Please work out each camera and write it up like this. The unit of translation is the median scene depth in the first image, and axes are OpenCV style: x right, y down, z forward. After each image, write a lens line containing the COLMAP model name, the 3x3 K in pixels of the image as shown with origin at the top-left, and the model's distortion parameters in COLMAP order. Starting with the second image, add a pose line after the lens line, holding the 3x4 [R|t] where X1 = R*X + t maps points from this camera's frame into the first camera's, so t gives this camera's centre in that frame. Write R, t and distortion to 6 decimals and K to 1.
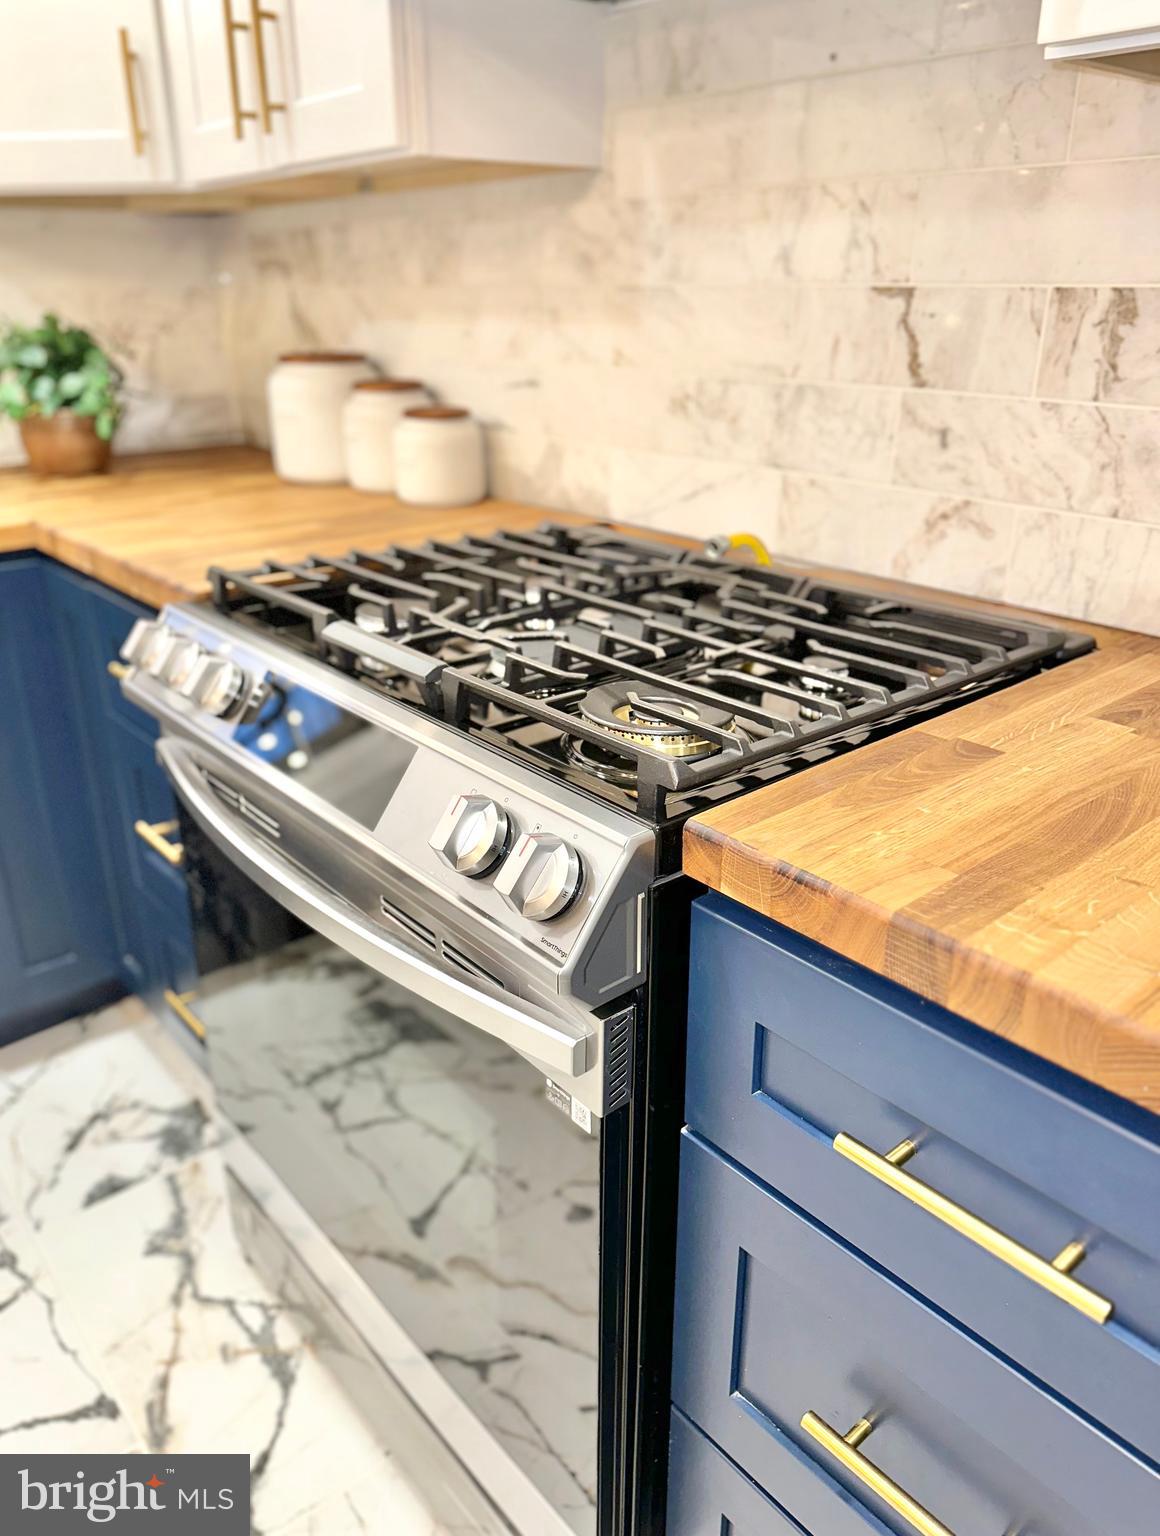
lens RADIAL K [[1145.5, 0, 568.8], [0, 1145.5, 753.8], [0, 0, 1]] dist [0.022512, -0.034430]
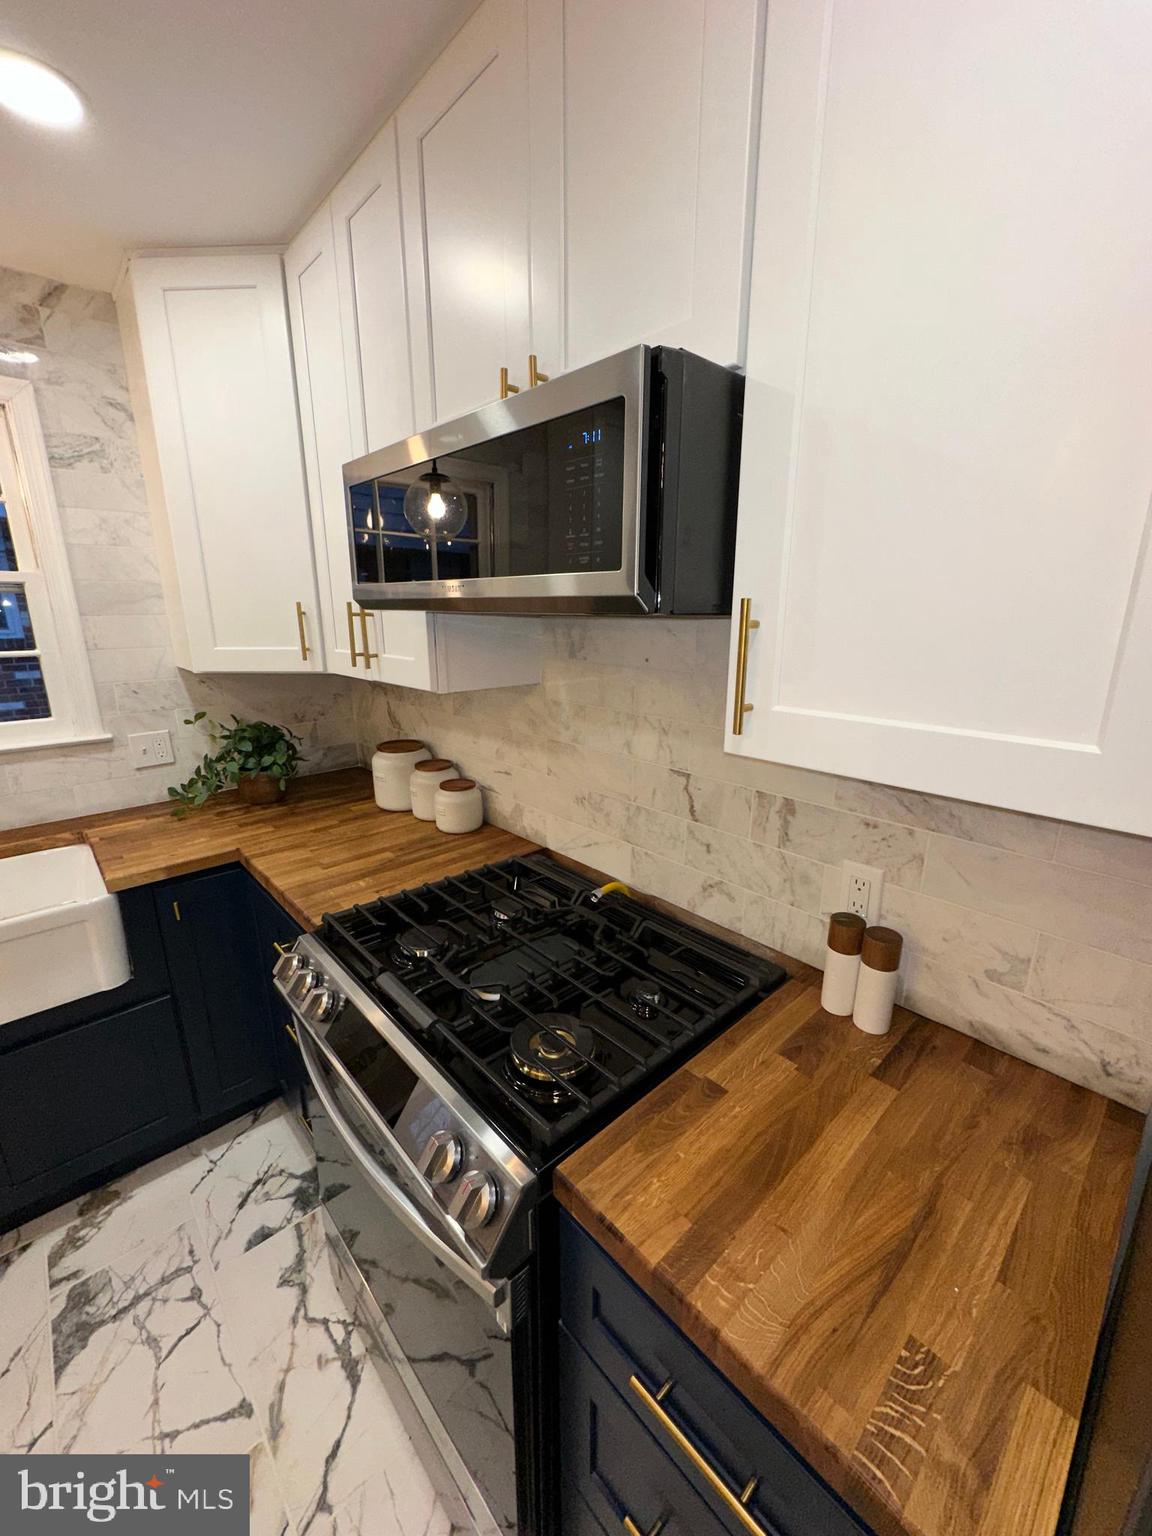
lens RADIAL K [[616.5, 0, 582.4], [0, 616.5, 768.8], [0, 0, 1]] dist [-0.005888, 0.001546]
pose [[0.998912, -0.005961, 0.046250, 0.057949], [0.011840, 0.991715, -0.127909, -0.247074], [-0.045104, 0.128317, 0.990707, -0.039950]]
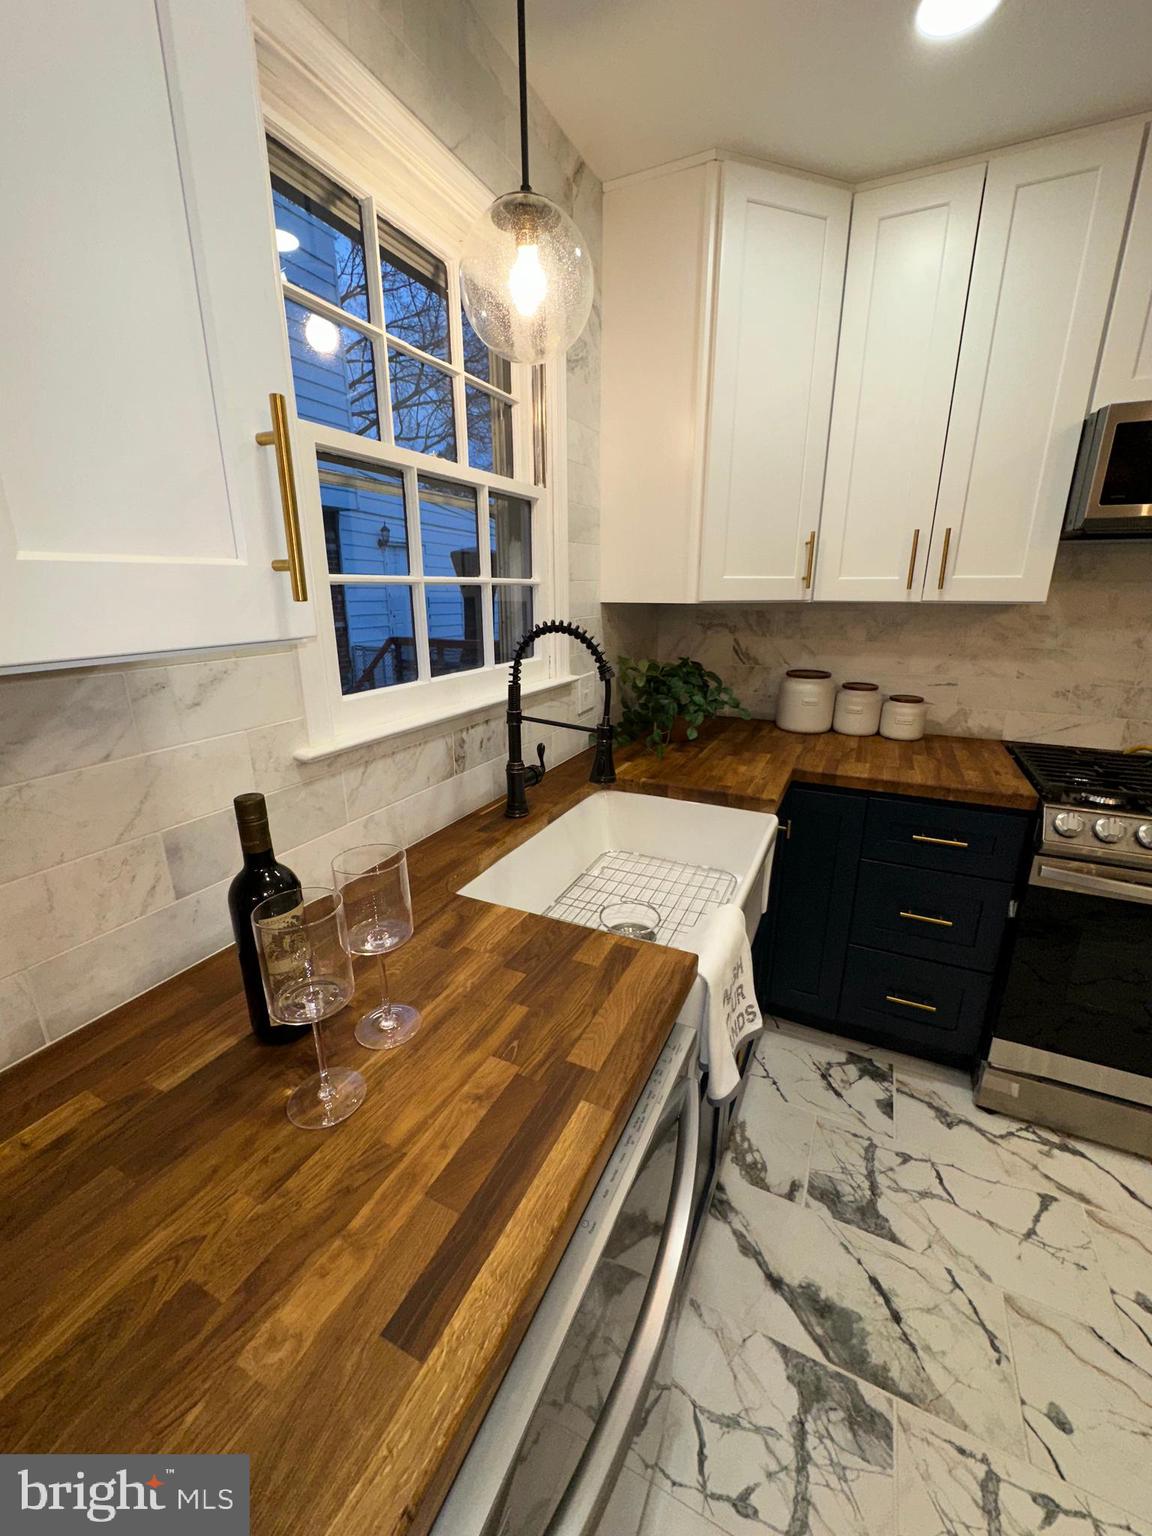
lens RADIAL K [[616.5, 0, 582.8], [0, 616.5, 768.6], [0, 0, 1]] dist [-0.005888, 0.001546]
pose [[0.909227, -0.112899, 0.400701, -1.511909], [0.152012, 0.986099, -0.067092, -0.235157], [-0.387556, 0.121913, 0.913749, 0.233804]]
